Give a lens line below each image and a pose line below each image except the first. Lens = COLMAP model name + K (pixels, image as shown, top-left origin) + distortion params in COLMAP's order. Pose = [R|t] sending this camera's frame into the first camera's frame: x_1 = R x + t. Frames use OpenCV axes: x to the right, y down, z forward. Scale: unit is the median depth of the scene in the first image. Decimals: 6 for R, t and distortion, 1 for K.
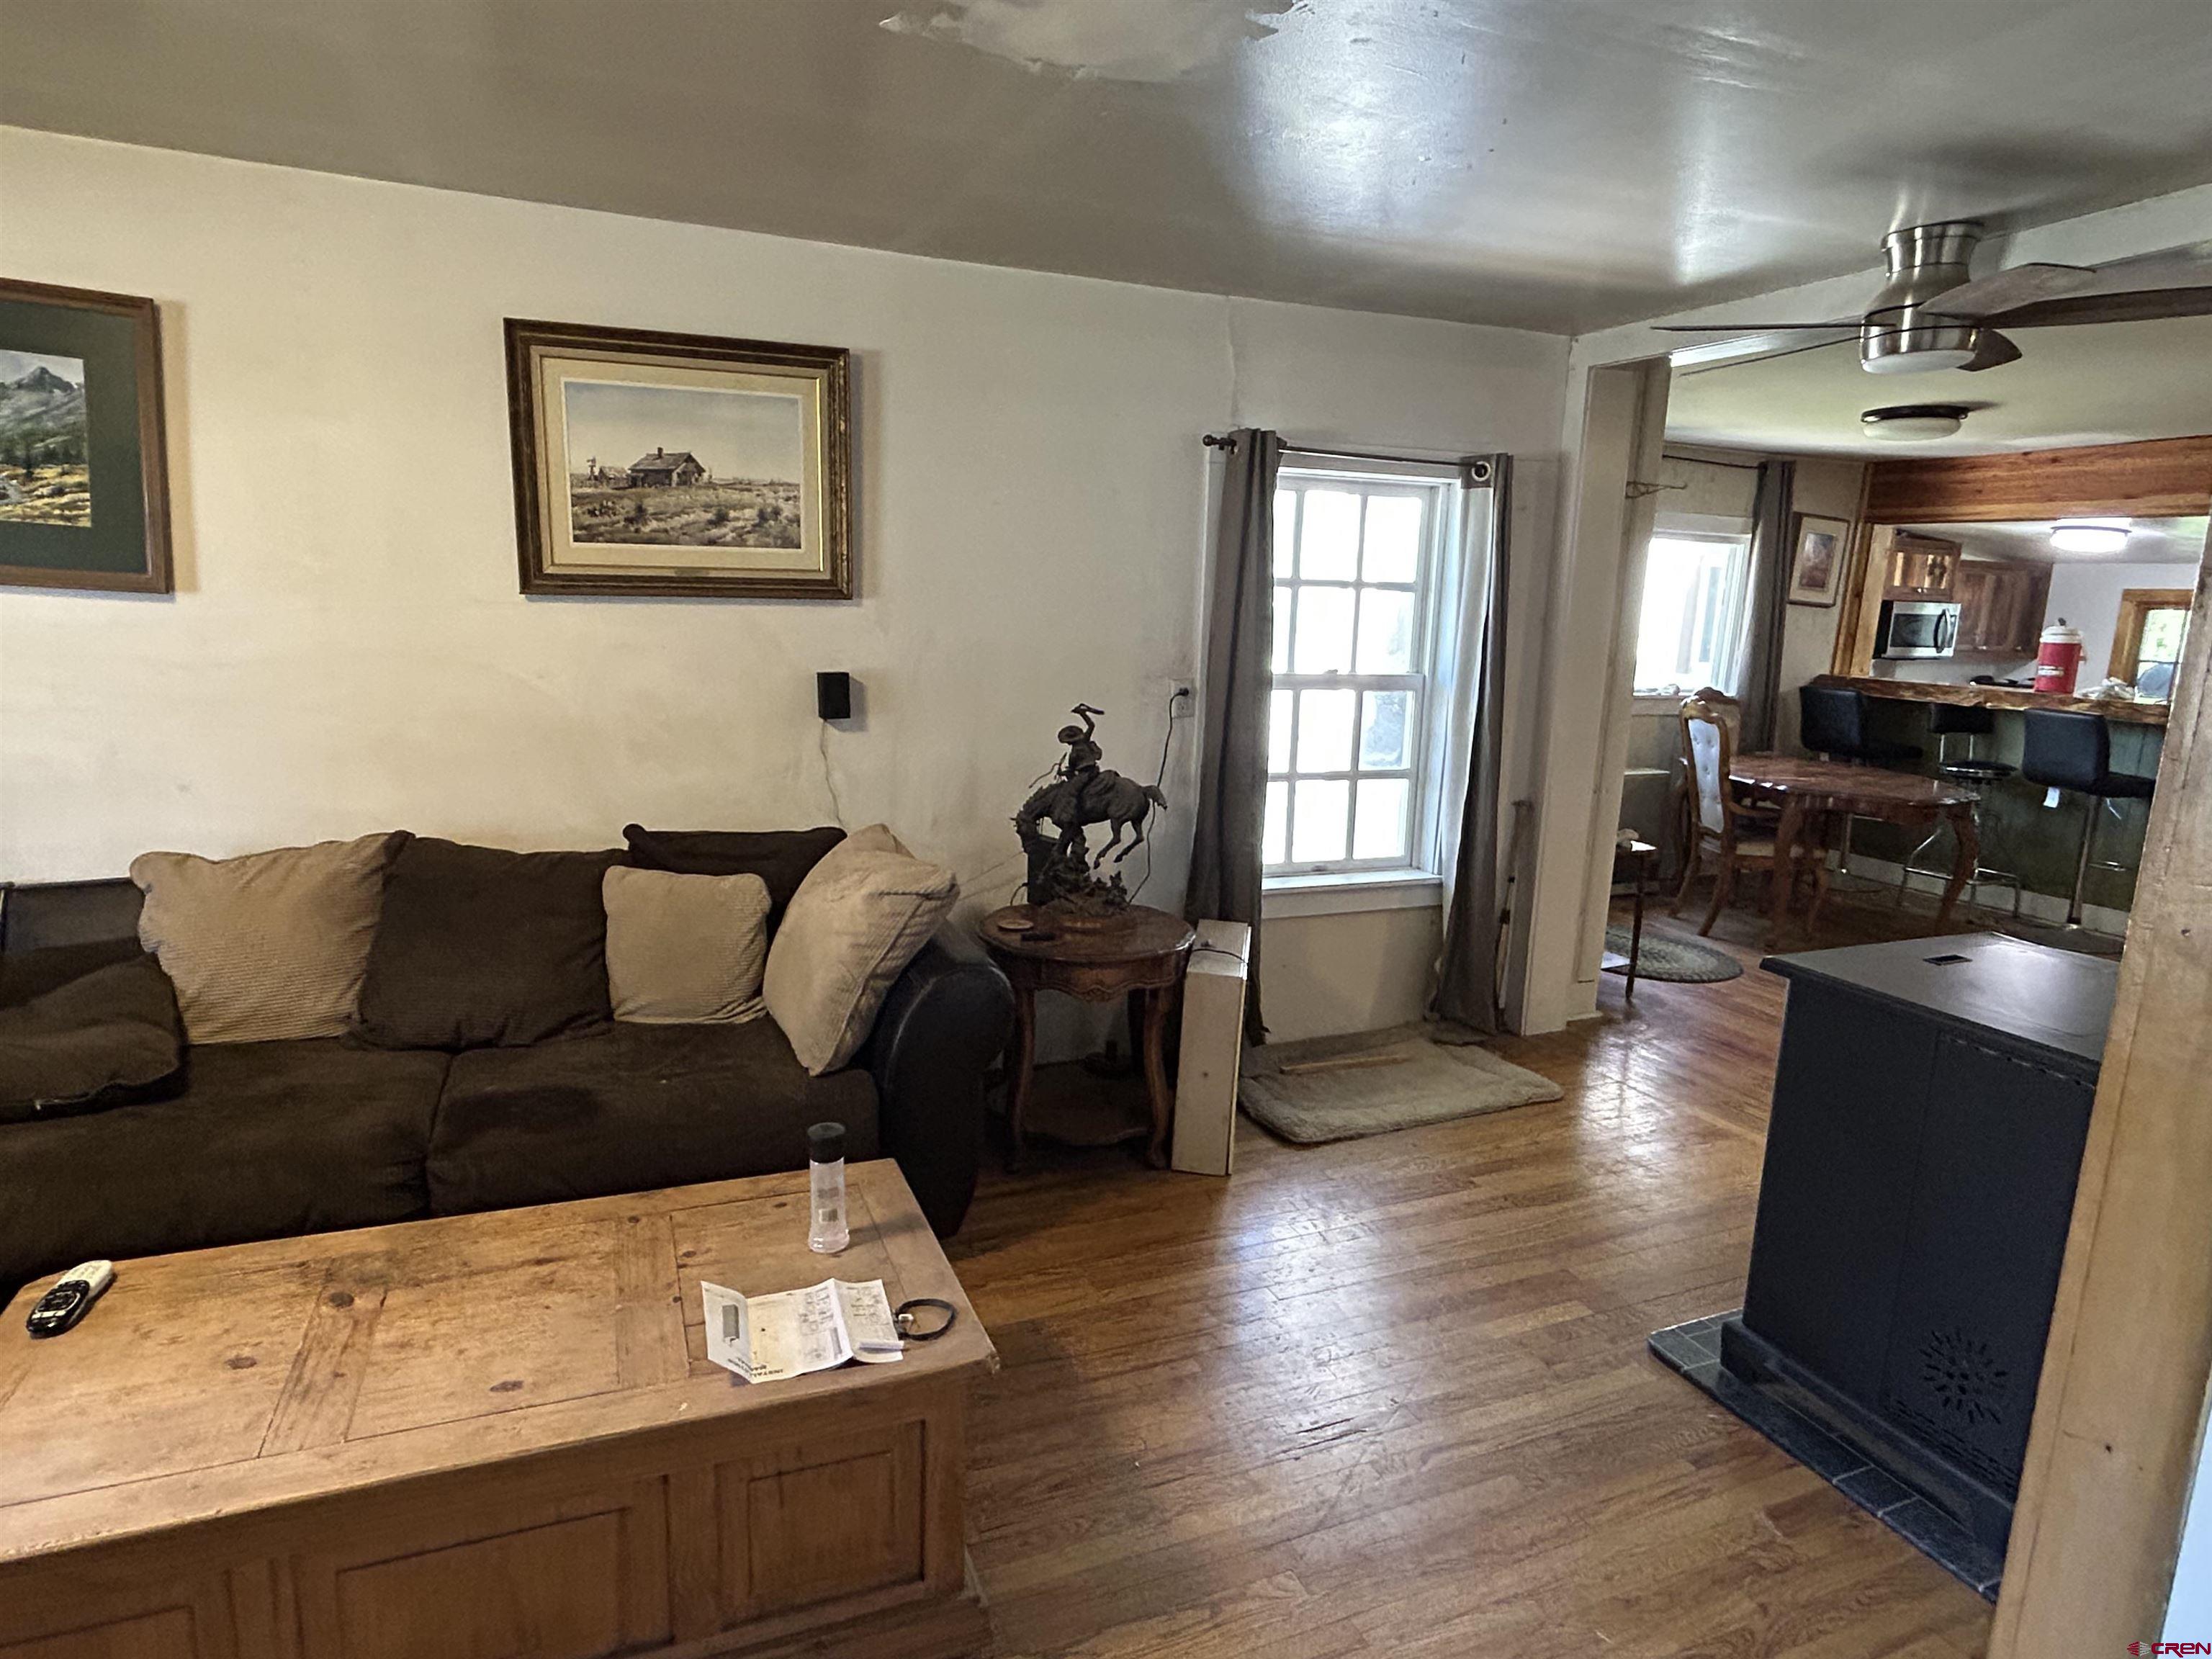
lens RADIAL K [[1250.0, 0, 1098.5], [0, 1250.0, 829.8], [0, 0, 1]] dist [0.000708, -0.001432]
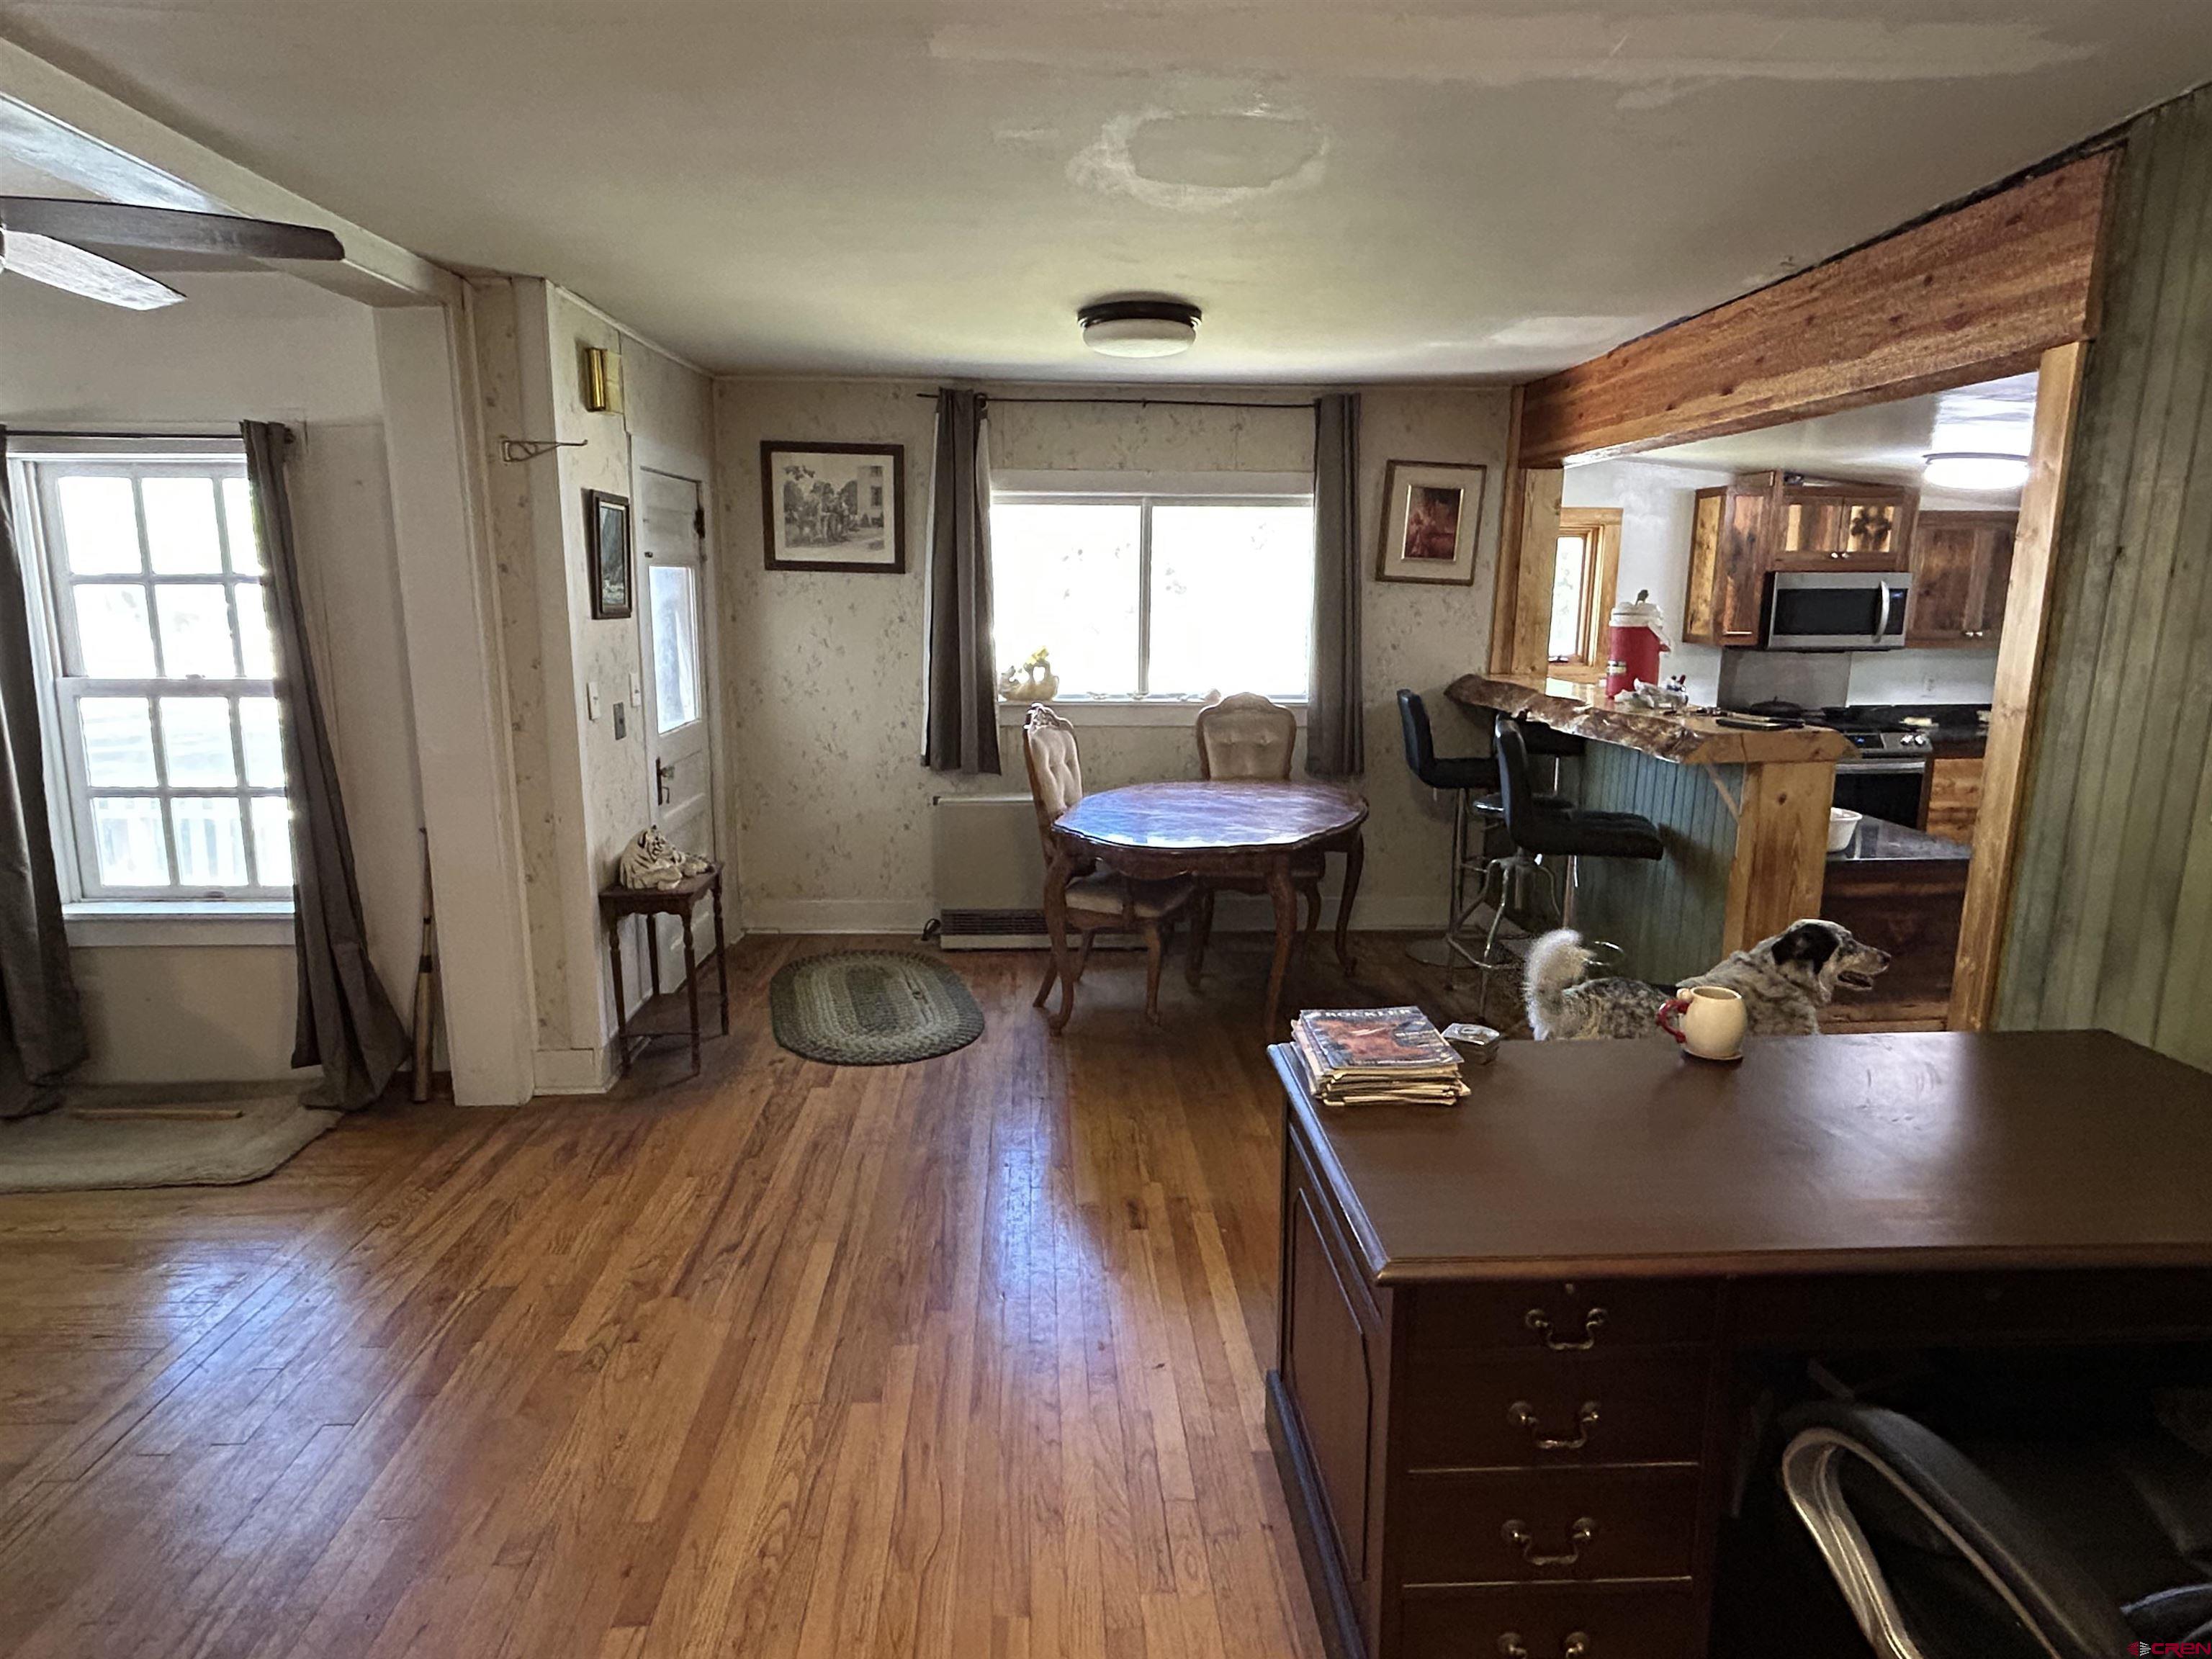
lens RADIAL K [[1250.0, 0, 1098.5], [0, 1250.0, 829.8], [0, 0, 1]] dist [0.000708, -0.001432]
pose [[0.937536, 0.036045, -0.346015, 0.824095], [-0.036971, 0.999309, 0.003925, -0.032642], [0.345917, 0.009113, 0.938221, 0.283641]]
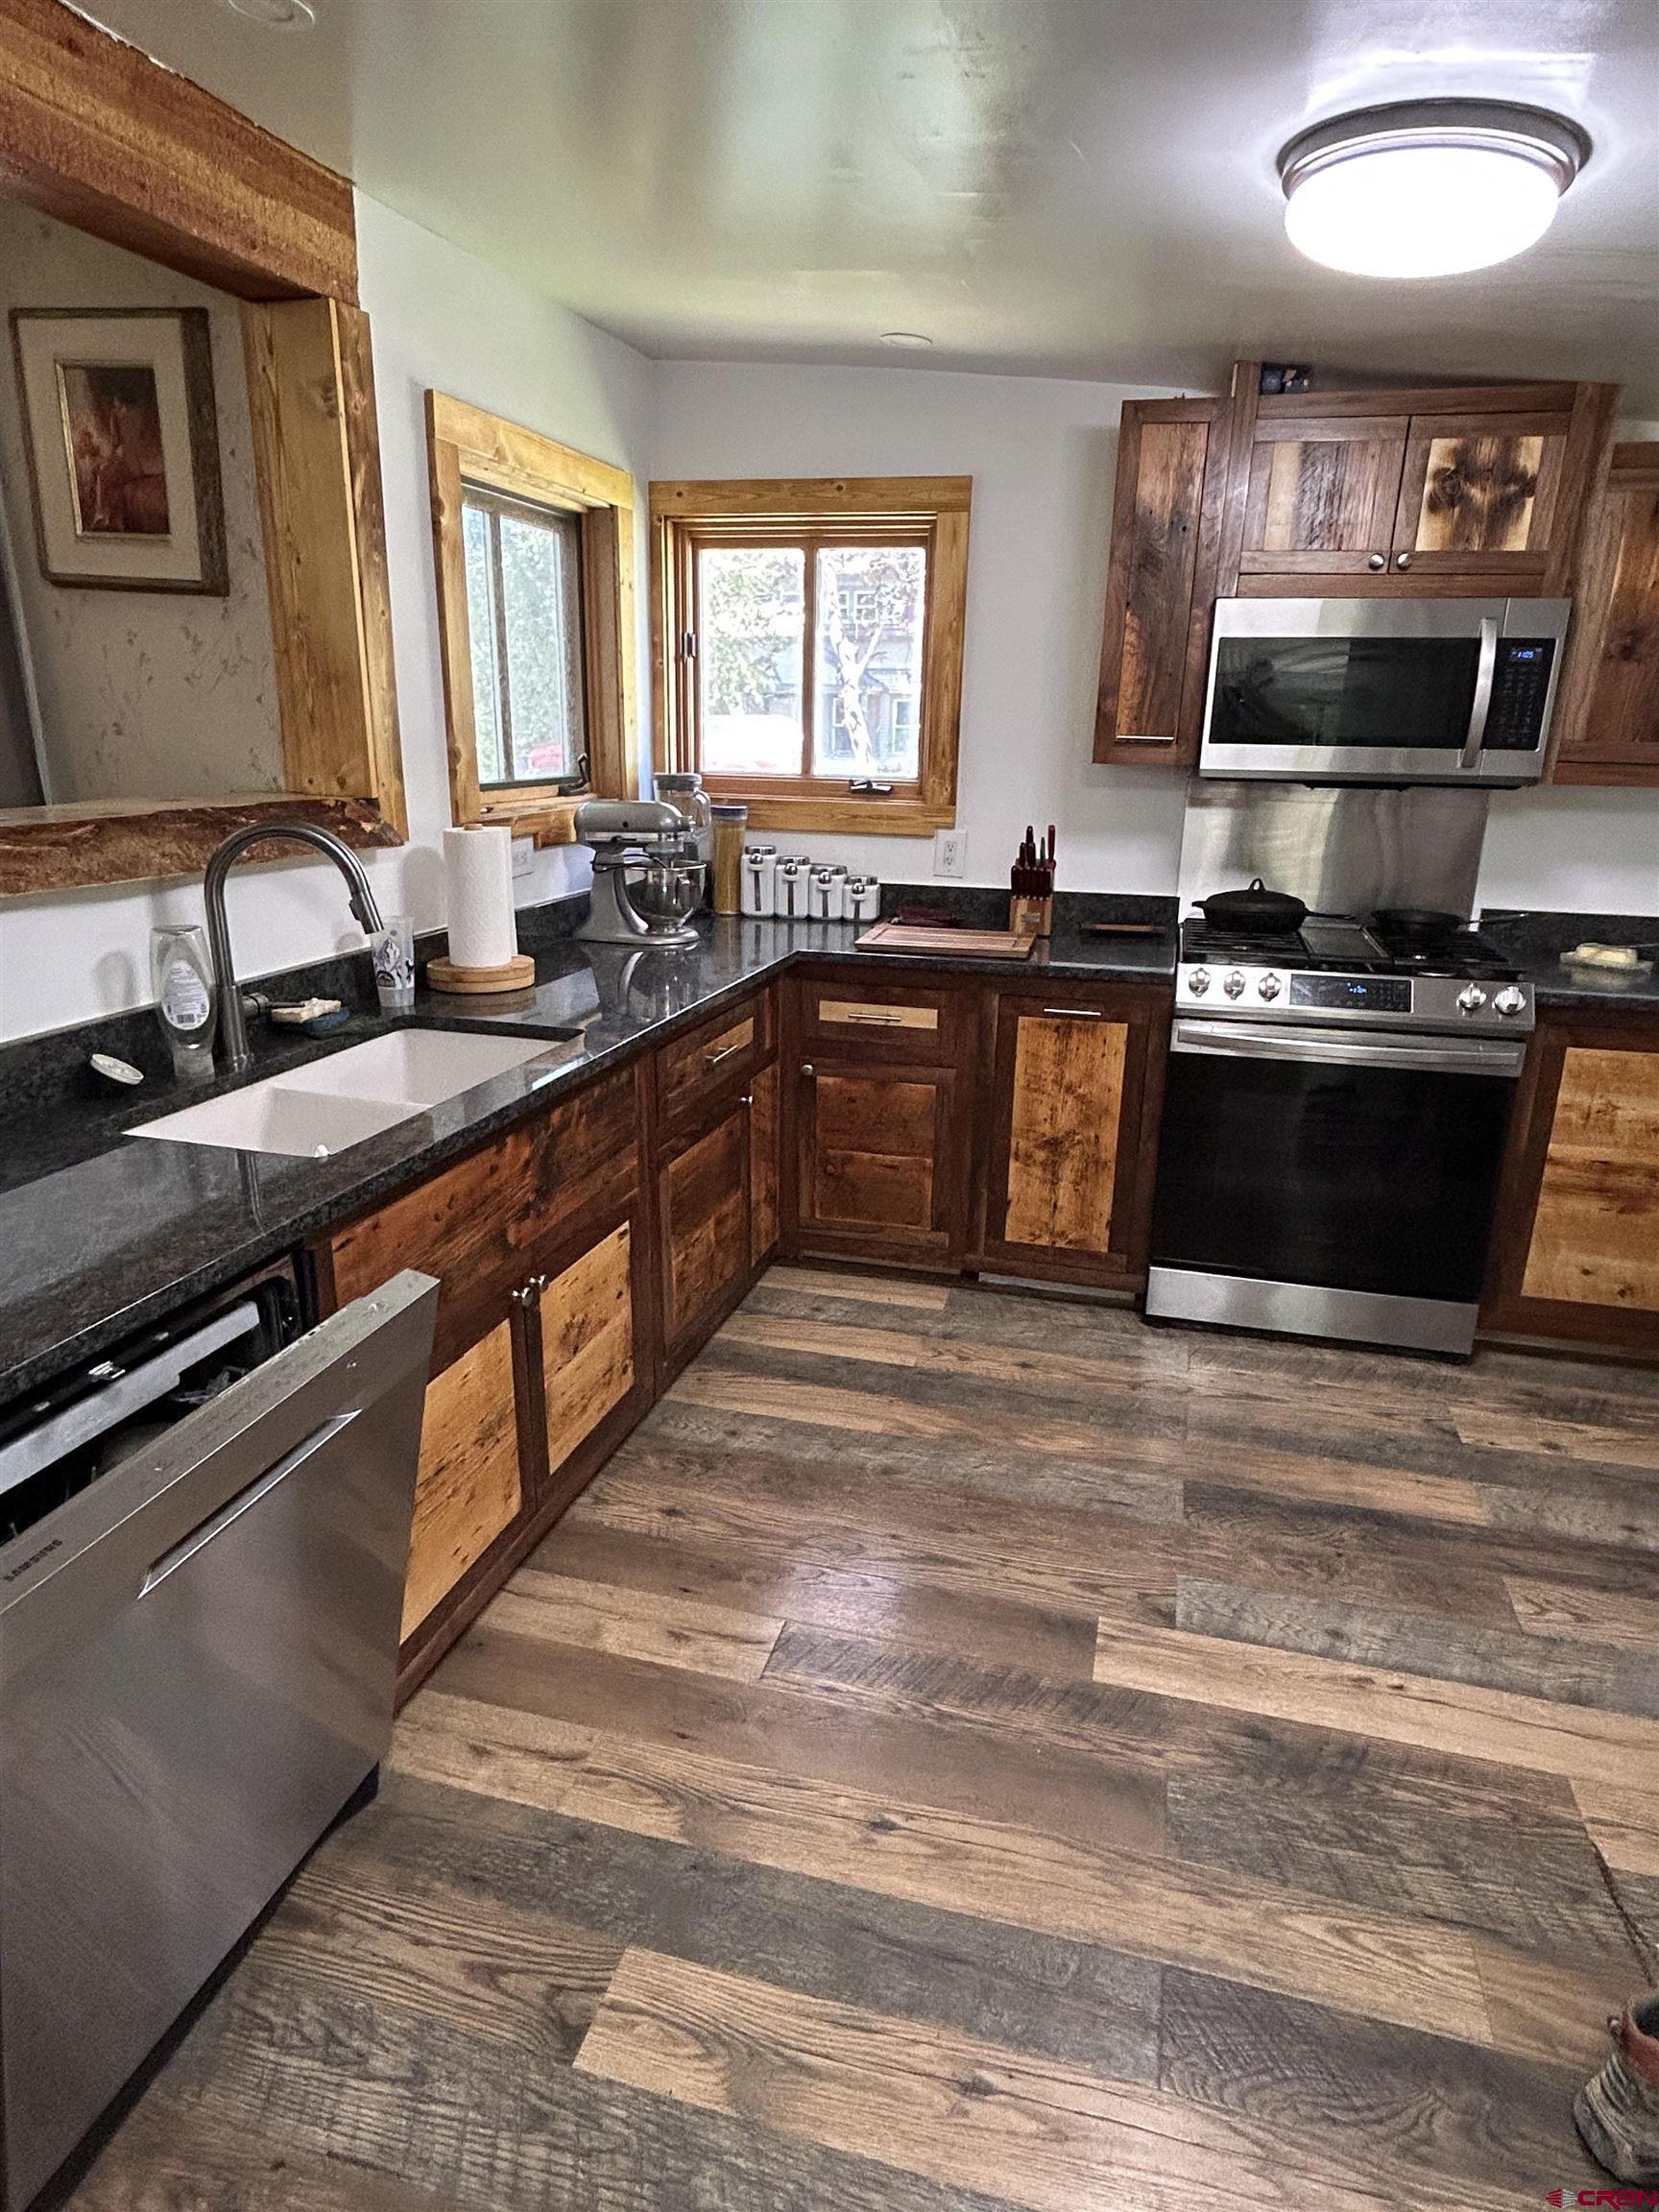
lens RADIAL K [[1256.2, 0, 830.0], [0, 1256.2, 1103.0], [0, 0, 1]] dist [-0.007031, 0.001088]
pose [[0.781894, 0.164941, -0.601196, 1.221138], [-0.112182, 0.985848, 0.124573, -0.129228], [0.613235, -0.029960, 0.789332, 1.061551]]
